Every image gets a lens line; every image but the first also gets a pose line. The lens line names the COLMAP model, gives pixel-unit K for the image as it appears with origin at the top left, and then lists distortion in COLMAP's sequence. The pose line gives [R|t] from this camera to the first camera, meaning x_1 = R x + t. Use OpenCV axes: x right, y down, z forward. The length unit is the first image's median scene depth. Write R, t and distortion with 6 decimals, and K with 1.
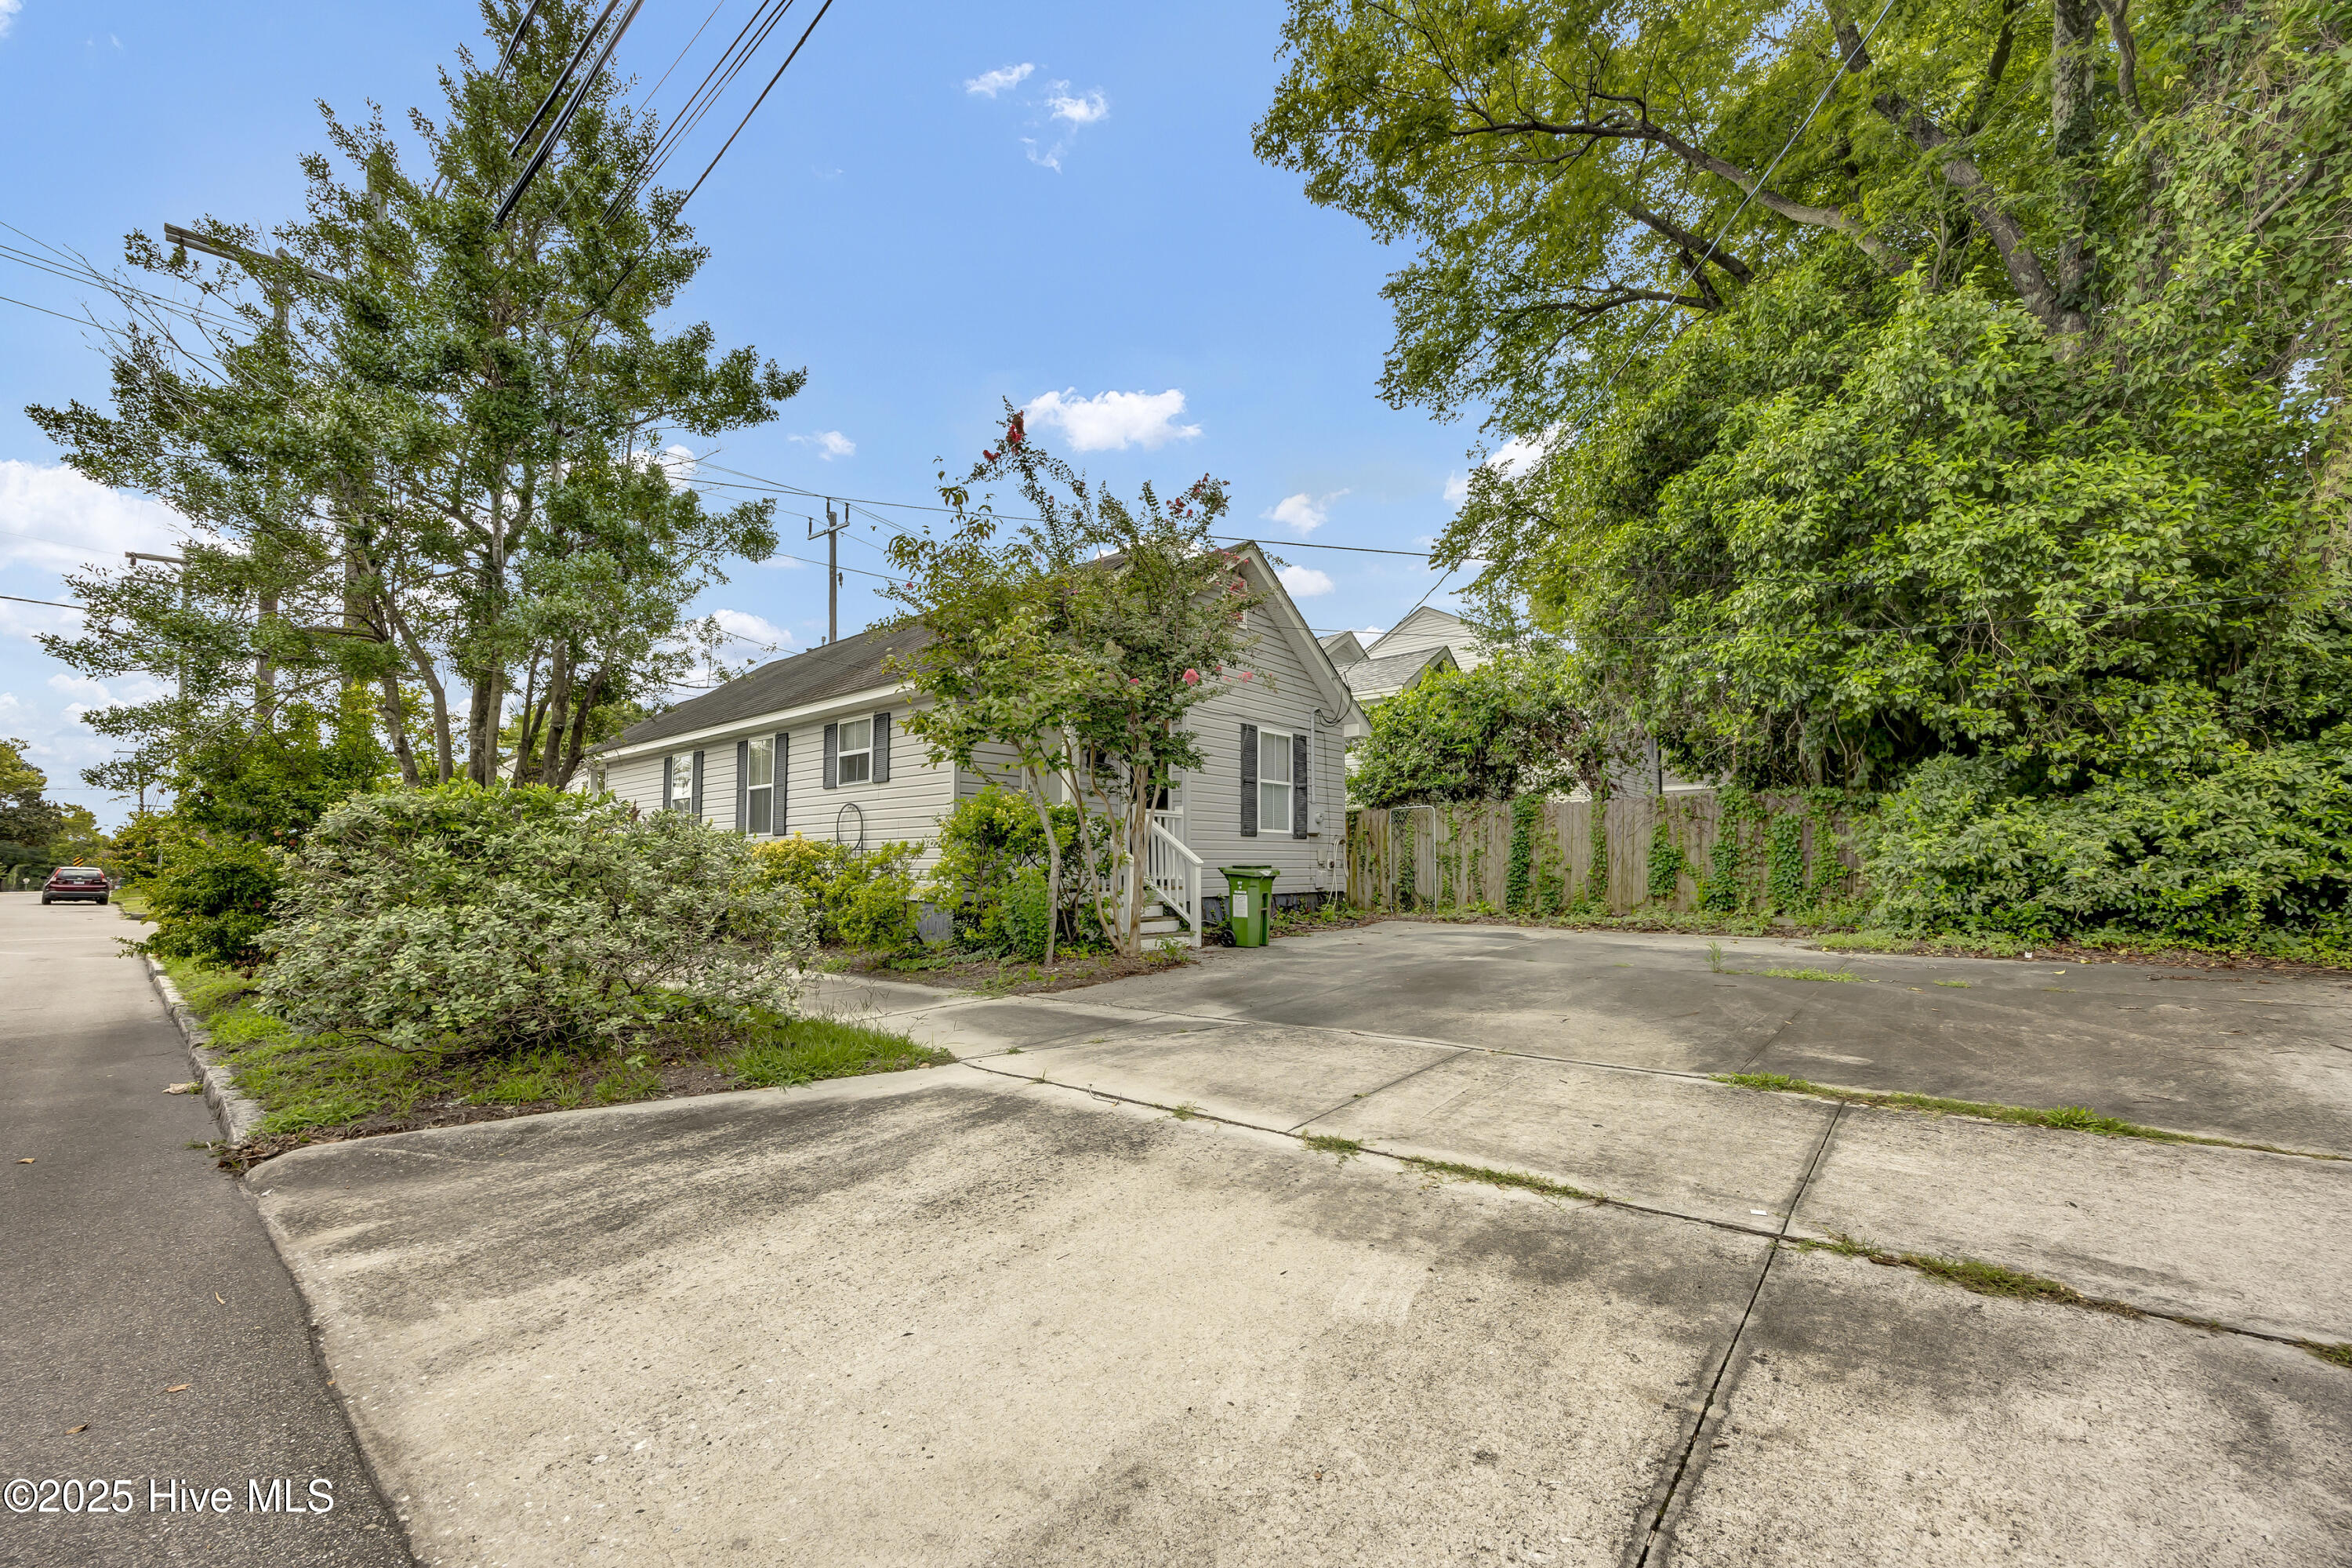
lens RADIAL K [[886.2, 0, 1232.0], [0, 886.2, 825.0], [0, 0, 1]] dist [-0.000244, 0.000009]
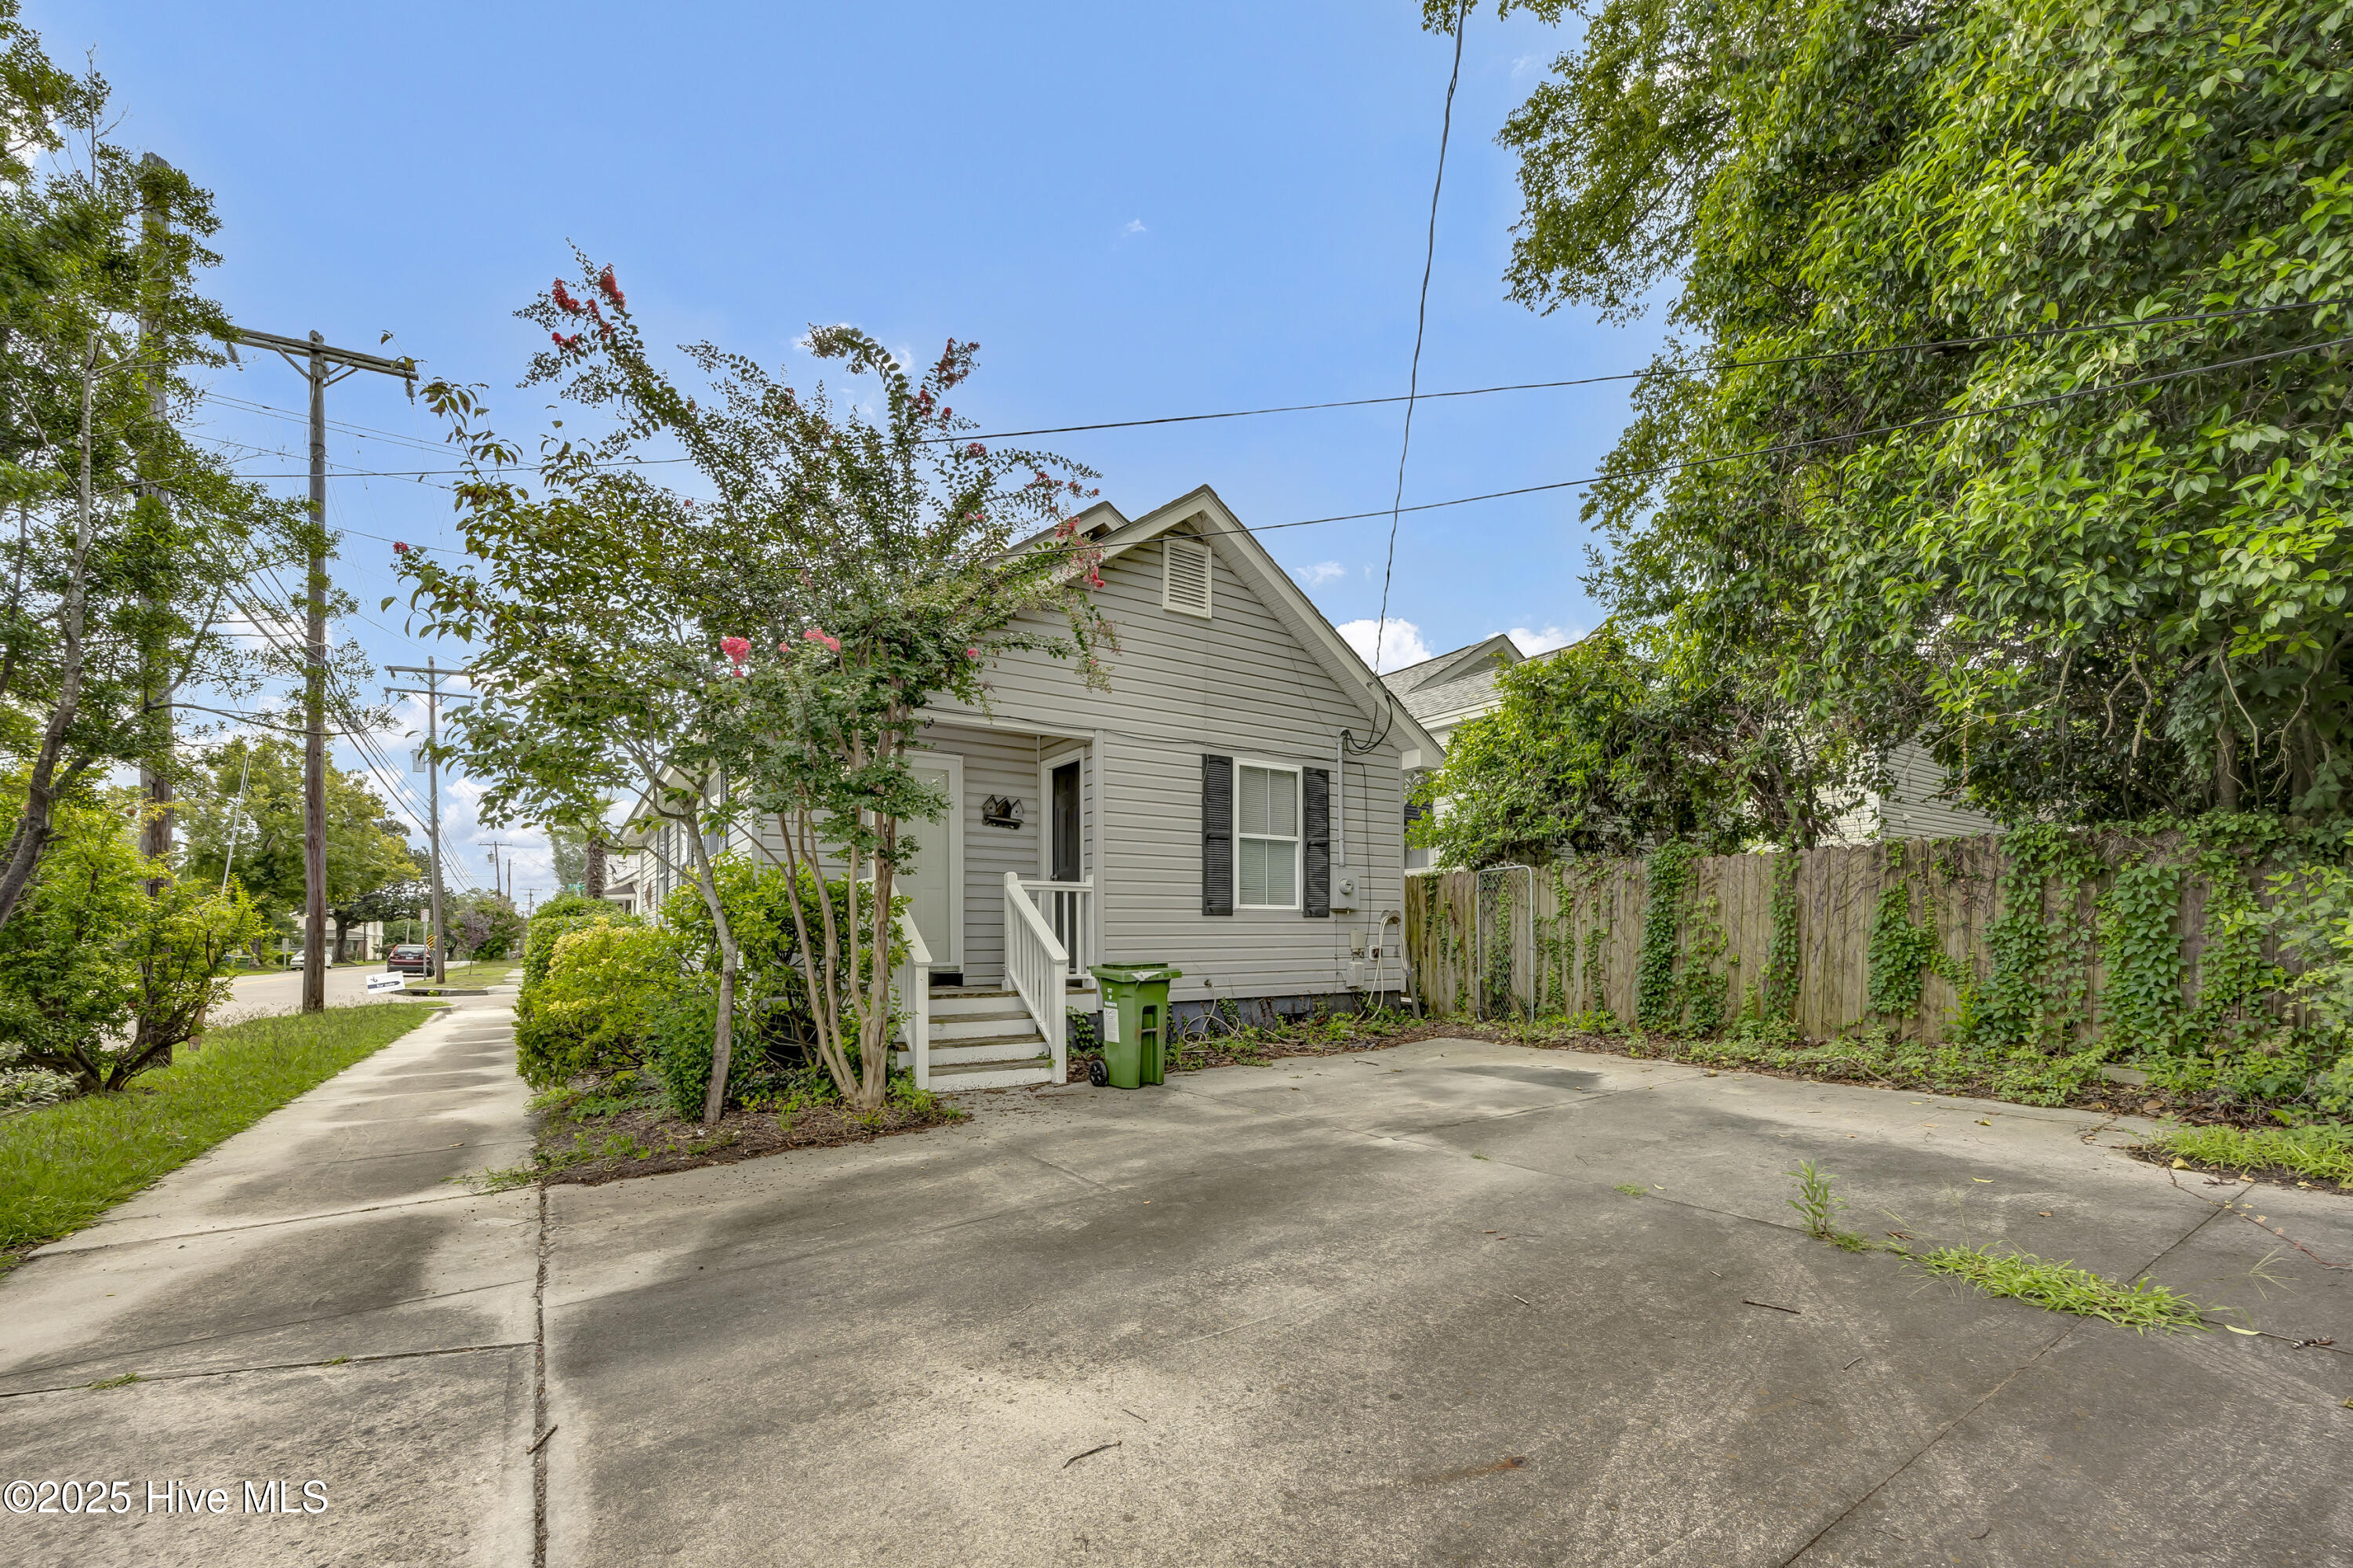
lens RADIAL K [[956.8, 0, 1216.6], [0, 956.8, 918.5], [0, 0, 1]] dist [-0.003327, -0.000316]
pose [[0.960959, -0.007657, -0.276584, 0.226760], [0.015377, 0.999550, 0.025754, -0.004107], [0.276262, -0.029001, 0.960645, 0.272181]]
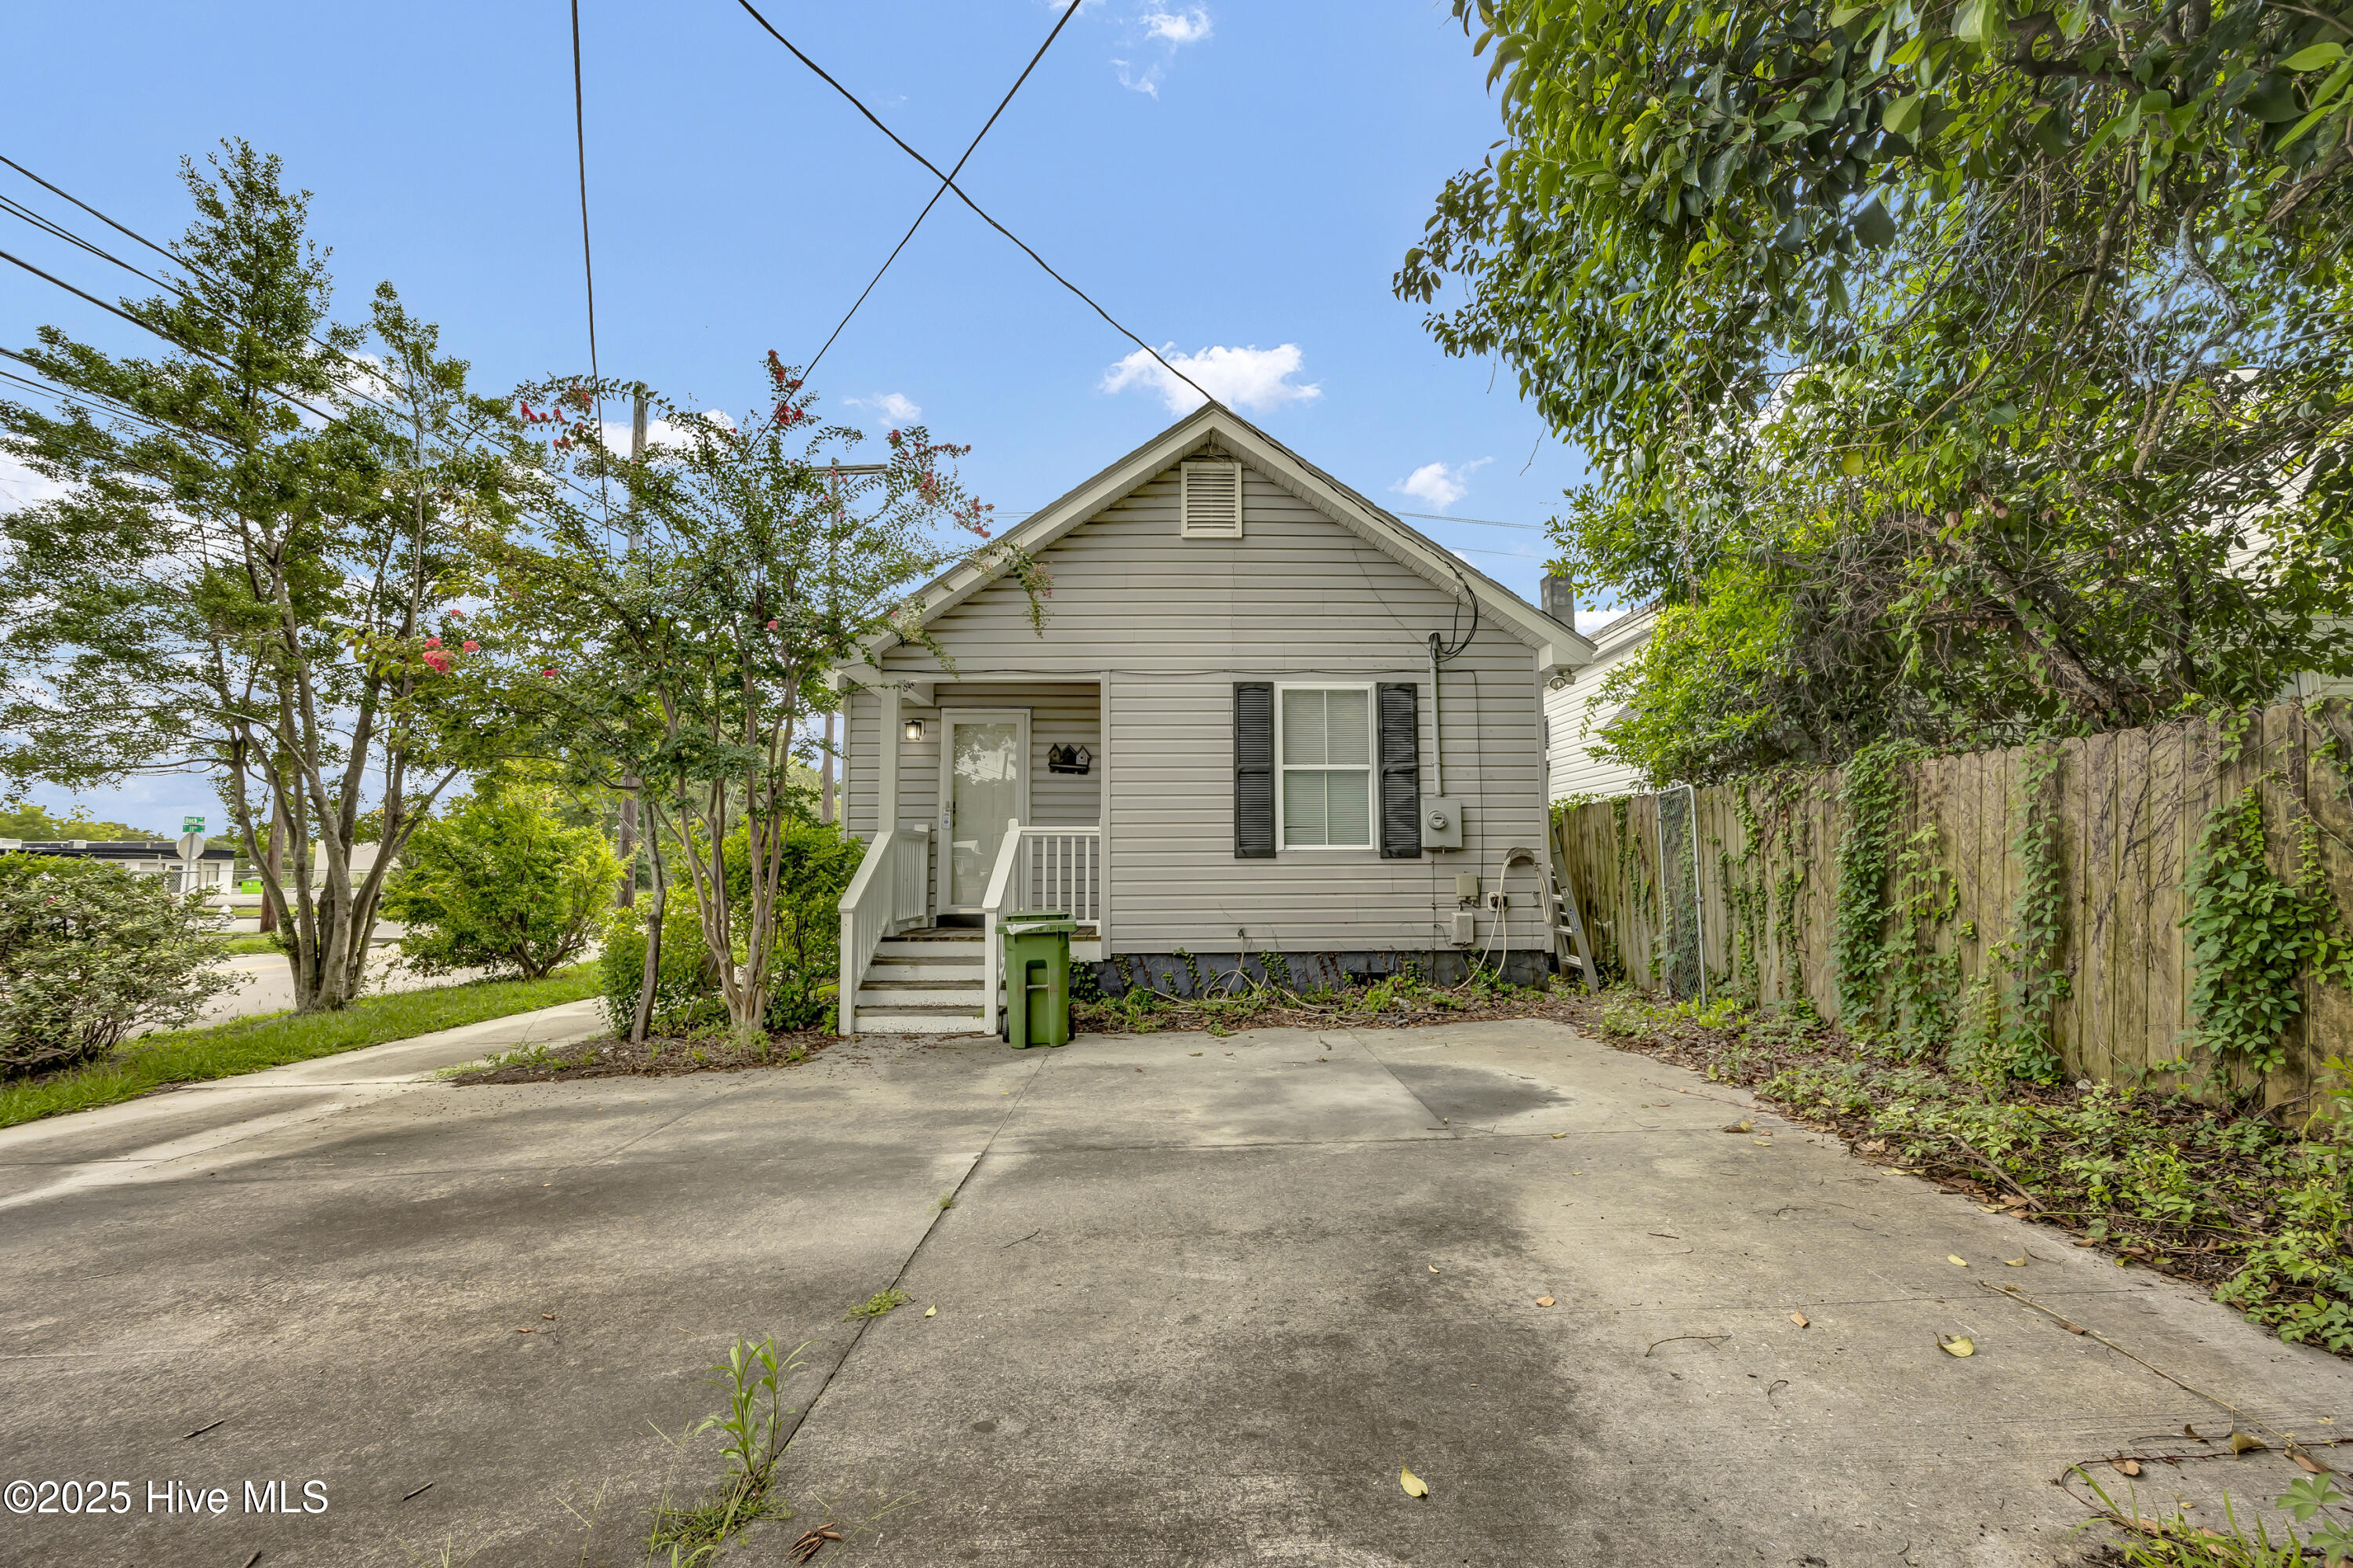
lens RADIAL K [[912.4, 0, 1184.2], [0, 912.4, 781.4], [0, 0, 1]] dist [0.000220, 0.000042]
pose [[0.656869, -0.072276, -0.750533, 0.475277], [0.038537, 0.997312, -0.062313, -0.002936], [0.753019, 0.012008, 0.657889, 0.532454]]
